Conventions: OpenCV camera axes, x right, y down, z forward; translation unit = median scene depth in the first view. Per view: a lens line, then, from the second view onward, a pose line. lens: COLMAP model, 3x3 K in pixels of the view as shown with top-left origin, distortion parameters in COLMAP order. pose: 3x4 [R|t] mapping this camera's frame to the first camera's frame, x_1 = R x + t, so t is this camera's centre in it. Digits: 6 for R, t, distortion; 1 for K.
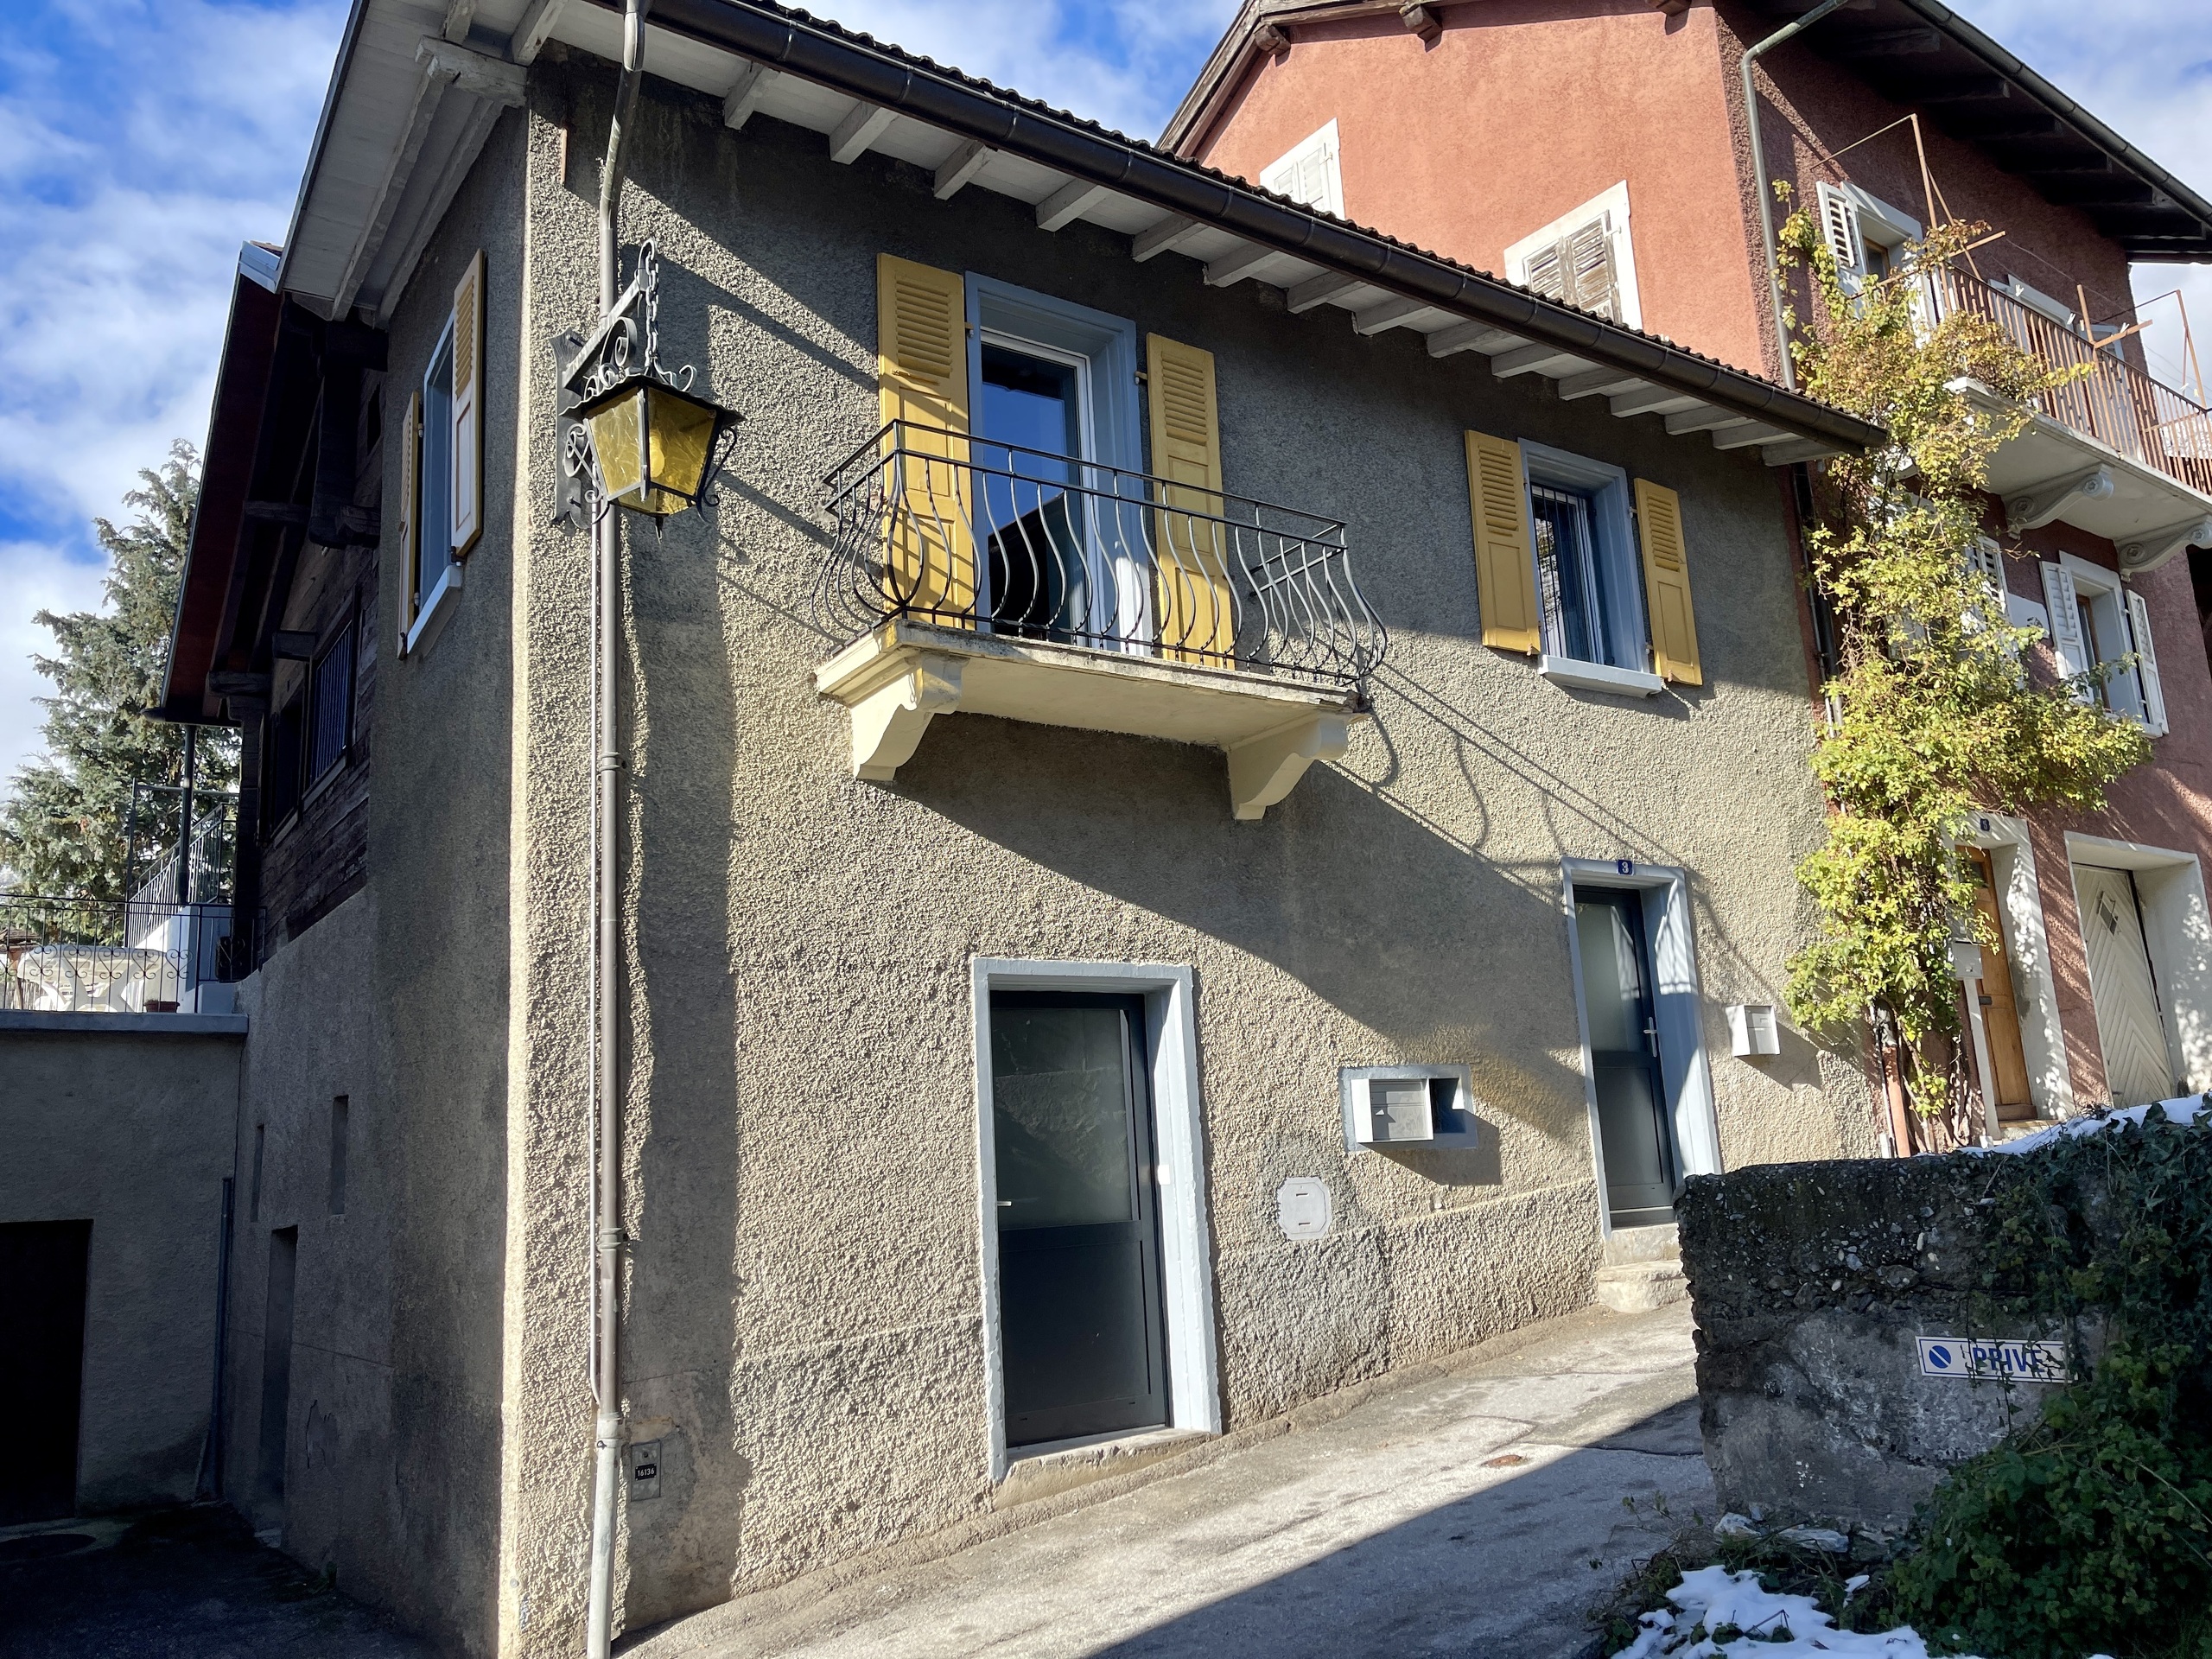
lens RADIAL K [[1594.9, 0, 1106.0], [0, 1594.9, 829.5], [0, 0, 1]] dist [0.089674, -0.107109]
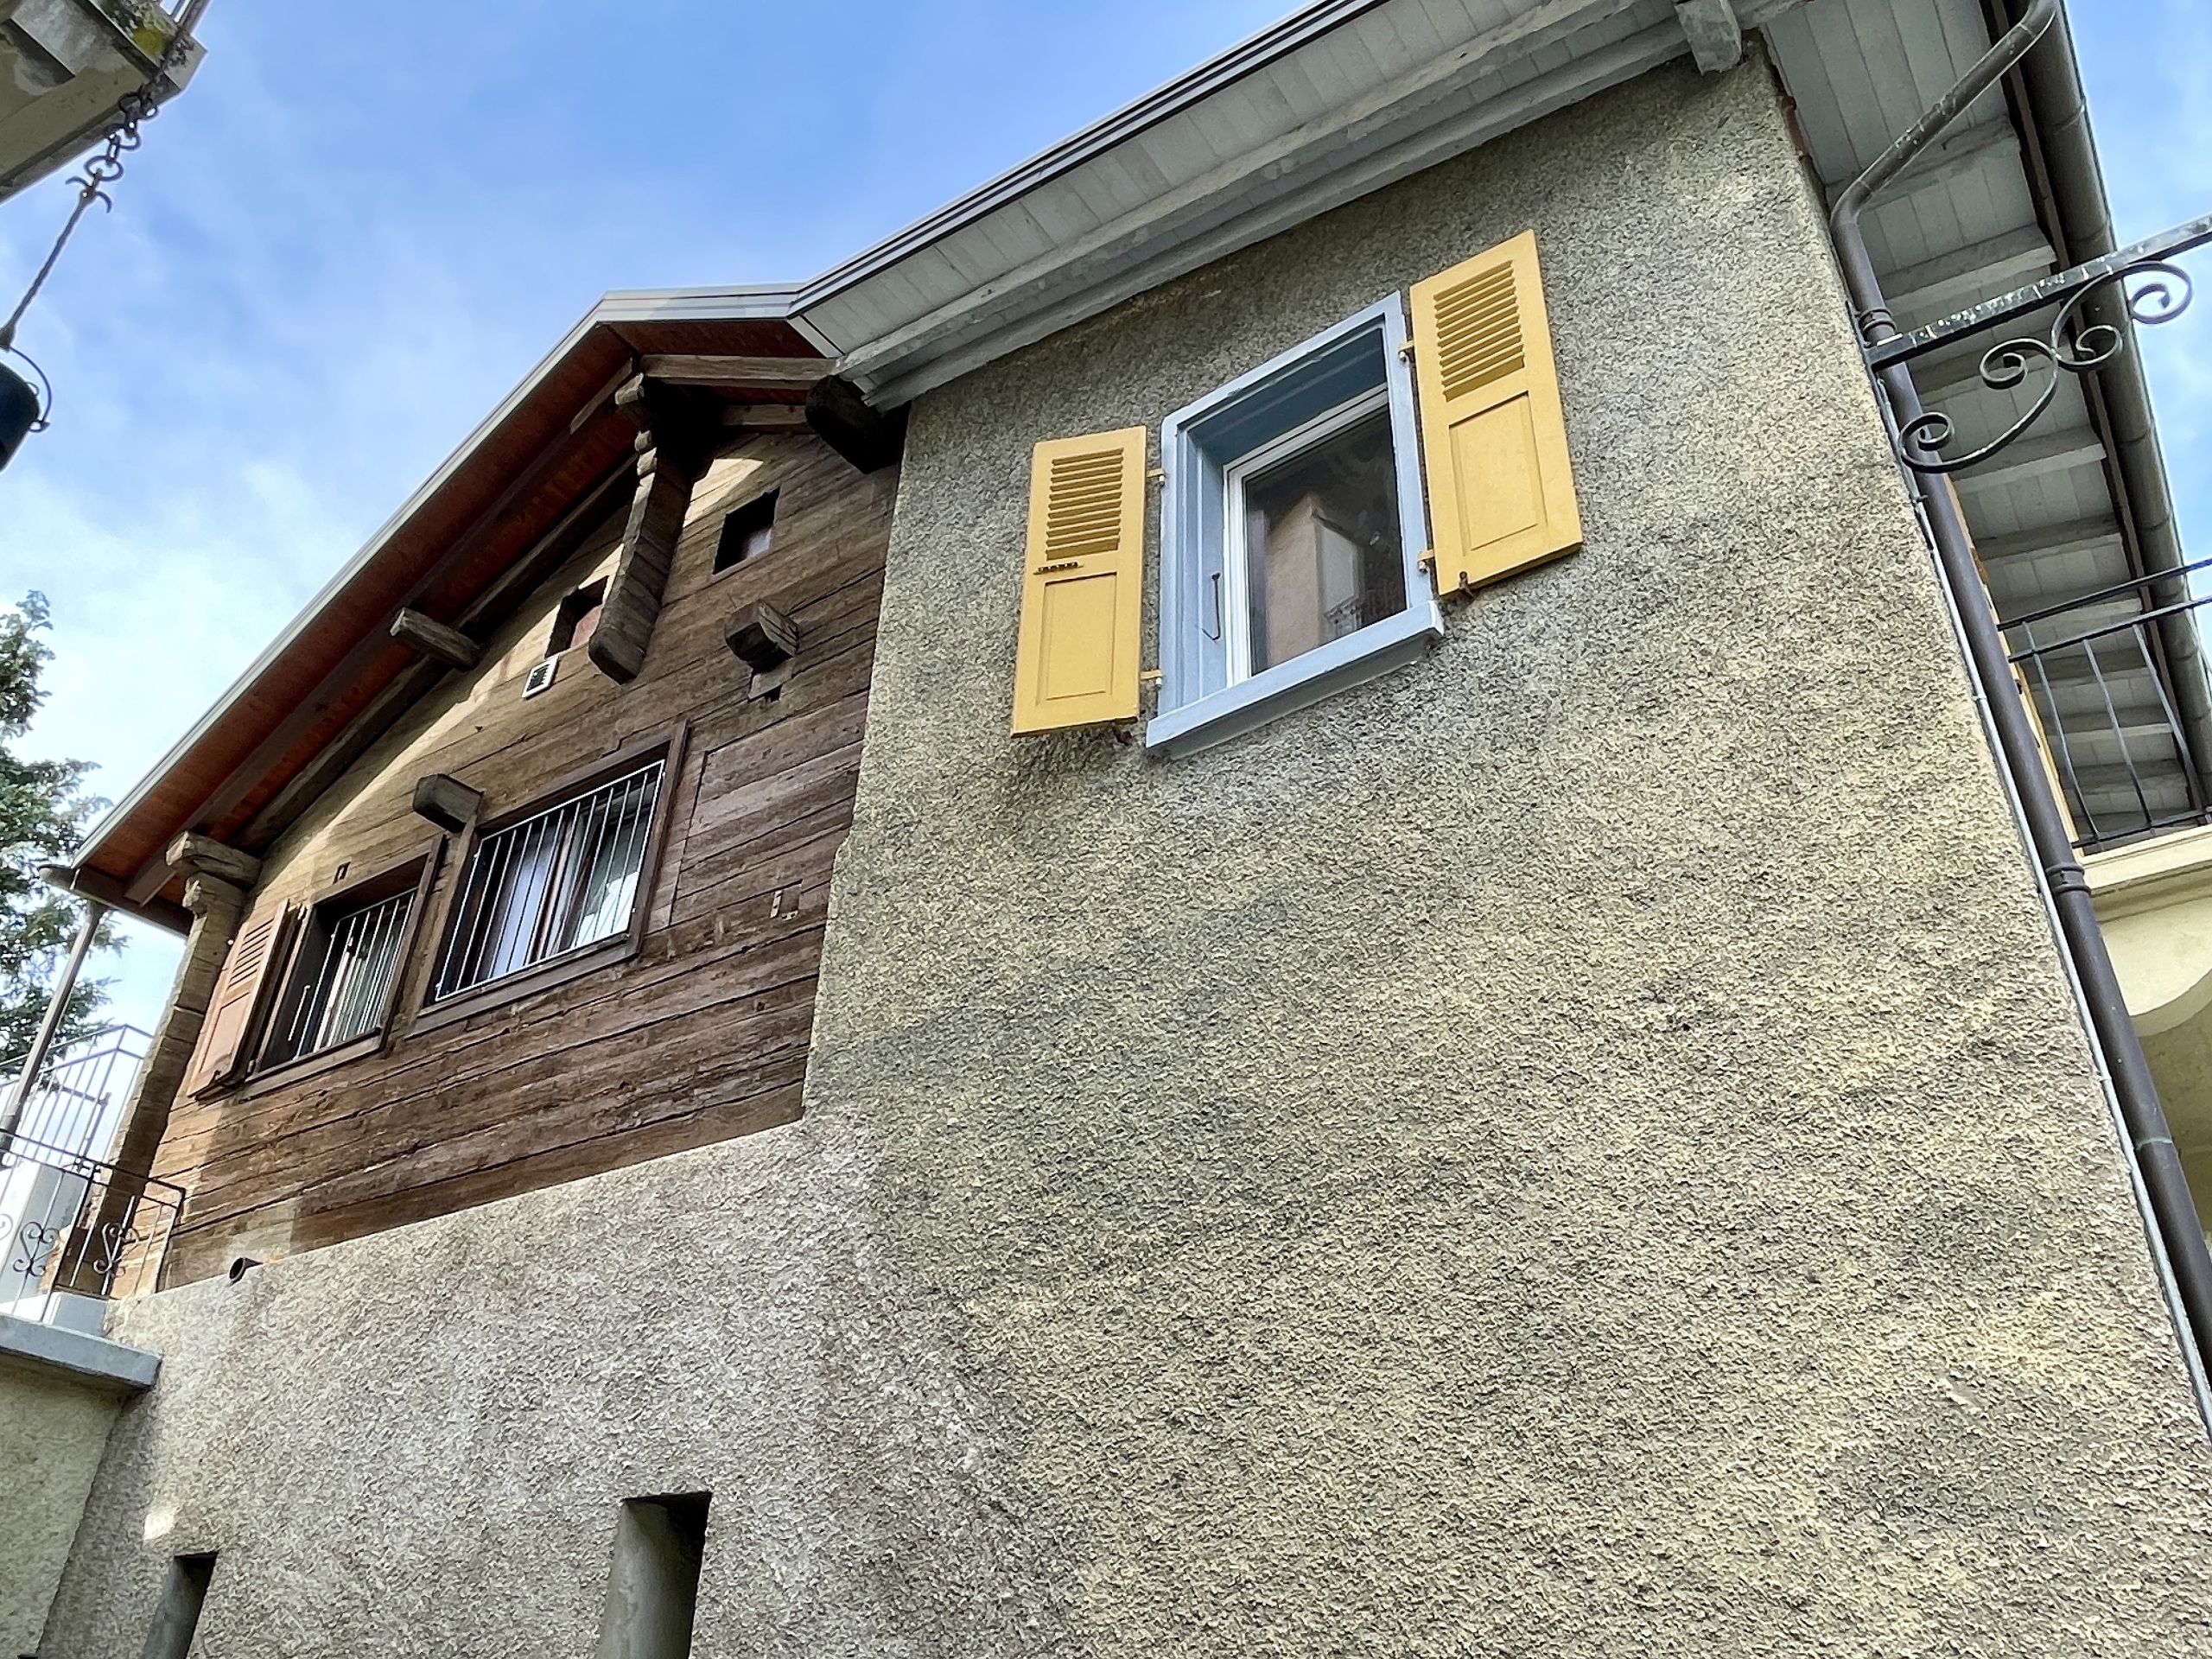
lens RADIAL K [[1616.4, 0, 1094.5], [0, 1616.4, 817.4], [0, 0, 1]] dist [0.006470, -0.009359]
pose [[0.934337, 0.256587, 0.247341, -0.447204], [-0.149578, 0.912259, -0.381326, 0.119602], [-0.323482, 0.319291, 0.890737, 0.329417]]
